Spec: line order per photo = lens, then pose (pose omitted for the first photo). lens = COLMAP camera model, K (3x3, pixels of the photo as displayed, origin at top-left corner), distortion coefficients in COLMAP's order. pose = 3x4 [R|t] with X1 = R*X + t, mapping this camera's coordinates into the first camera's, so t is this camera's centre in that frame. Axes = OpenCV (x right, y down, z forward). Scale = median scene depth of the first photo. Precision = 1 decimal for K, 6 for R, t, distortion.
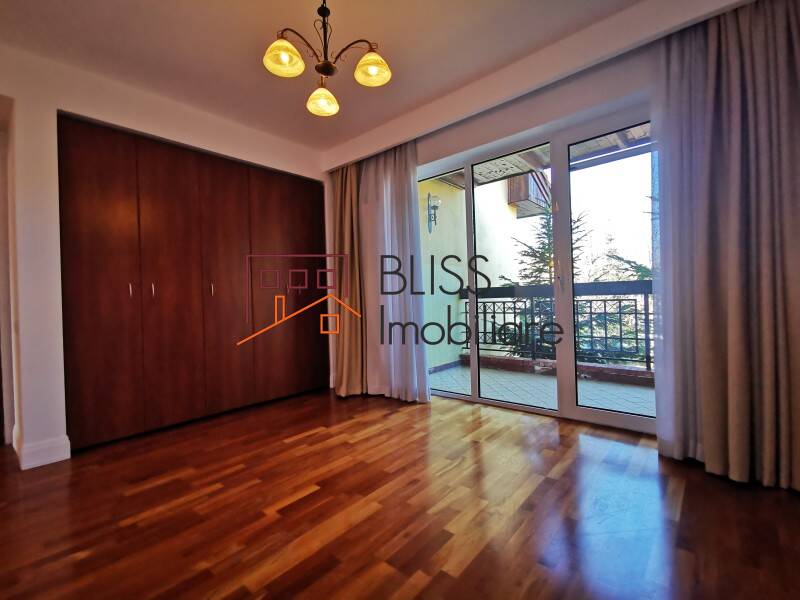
lens RADIAL K [[369.5, 0, 399.6], [0, 369.5, 299.3], [0, 0, 1]] dist [0.001029, 0.000259]
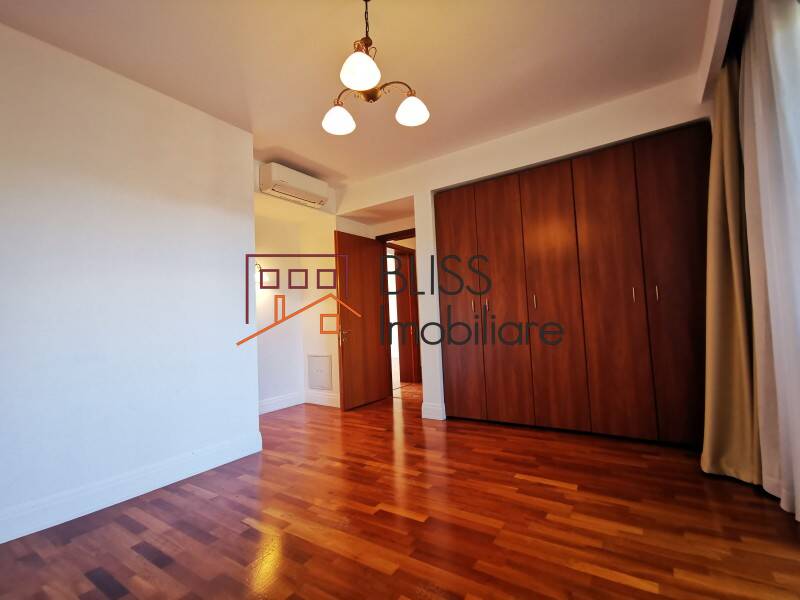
lens RADIAL K [[367.5, 0, 402.3], [0, 367.5, 296.9], [0, 0, 1]] dist [0.001269, 0.000595]
pose [[0.106444, -0.043291, -0.993376, 0.509767], [0.041380, 0.998379, -0.039075, -0.012949], [0.993457, -0.036947, 0.108063, 0.618215]]
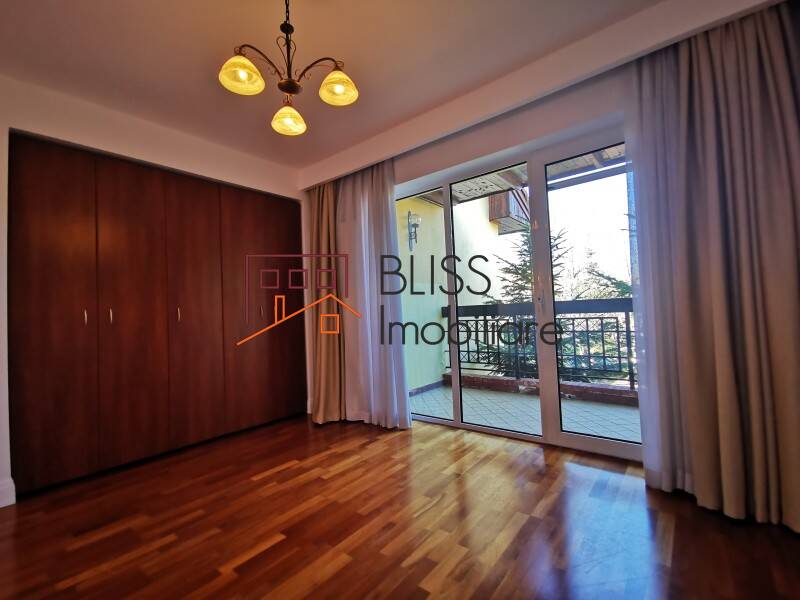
lens RADIAL K [[367.5, 0, 402.3], [0, 367.5, 296.9], [0, 0, 1]] dist [0.001269, 0.000595]
pose [[0.999128, -0.010872, 0.040312, 0.029583], [0.012539, 0.999067, -0.041338, -0.027150], [-0.039825, 0.041808, 0.998332, 0.044038]]
